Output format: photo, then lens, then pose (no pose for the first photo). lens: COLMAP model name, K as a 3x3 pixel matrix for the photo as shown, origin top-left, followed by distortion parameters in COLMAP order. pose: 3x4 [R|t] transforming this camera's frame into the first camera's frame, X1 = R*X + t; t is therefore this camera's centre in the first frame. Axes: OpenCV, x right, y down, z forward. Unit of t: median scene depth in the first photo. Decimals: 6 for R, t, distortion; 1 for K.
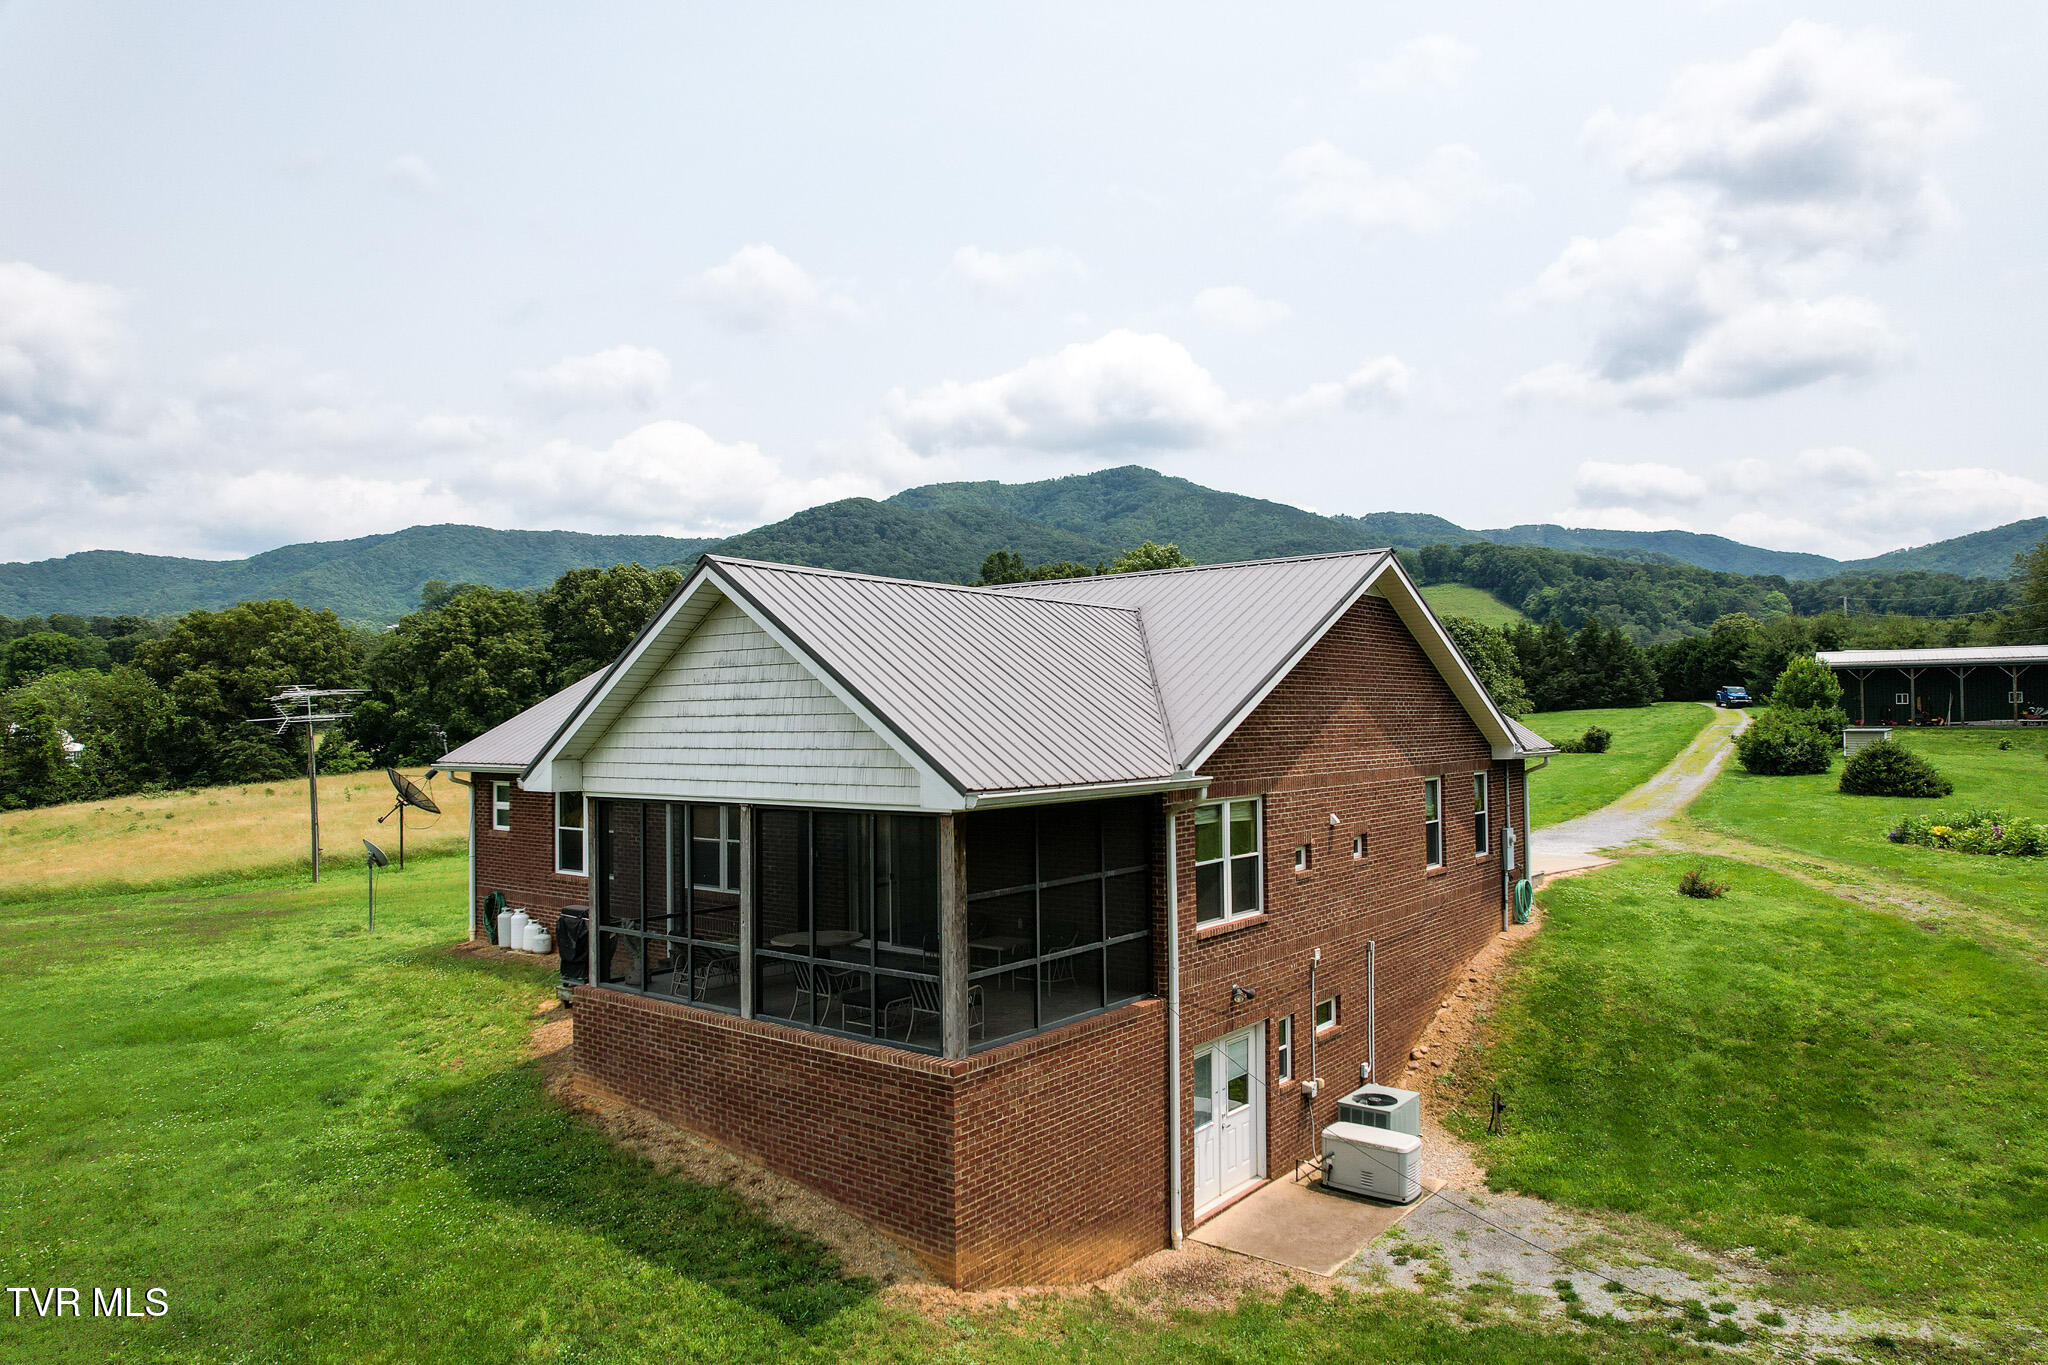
lens RADIAL K [[1290.0, 0, 1029.2], [0, 1290.0, 692.0], [0, 0, 1]] dist [-0.037918, 0.001976]
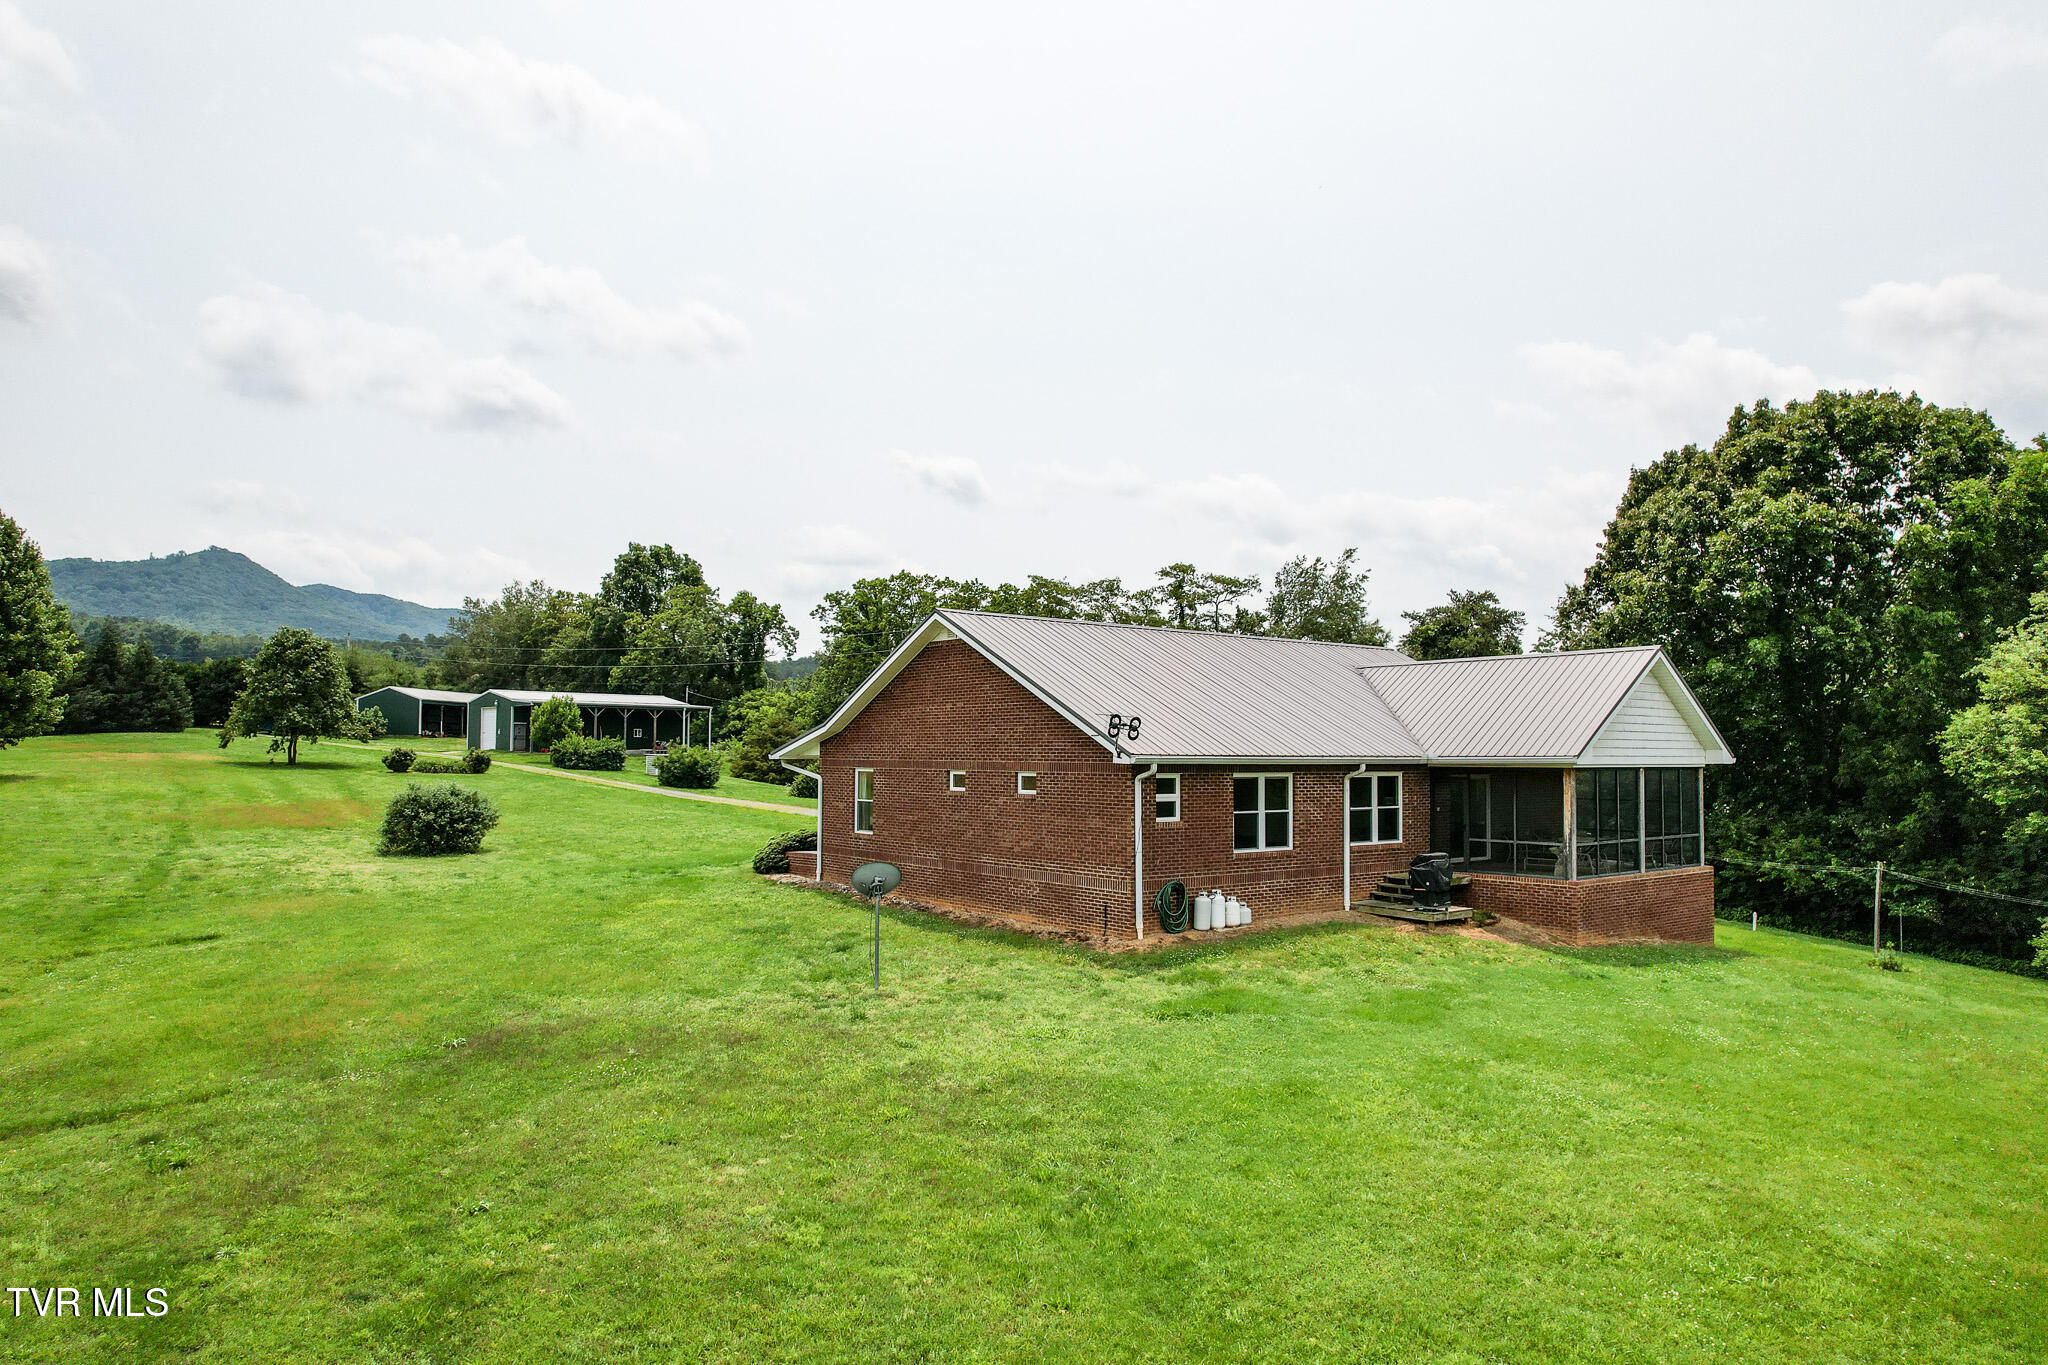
lens RADIAL K [[1290.0, 0, 1029.2], [0, 1290.0, 692.0], [0, 0, 1]] dist [-0.037918, 0.001976]
pose [[0.249660, 0.055575, 0.966738, -1.550521], [-0.028943, 0.998334, -0.049917, 0.061445], [-0.967901, -0.015518, 0.250852, 0.908450]]
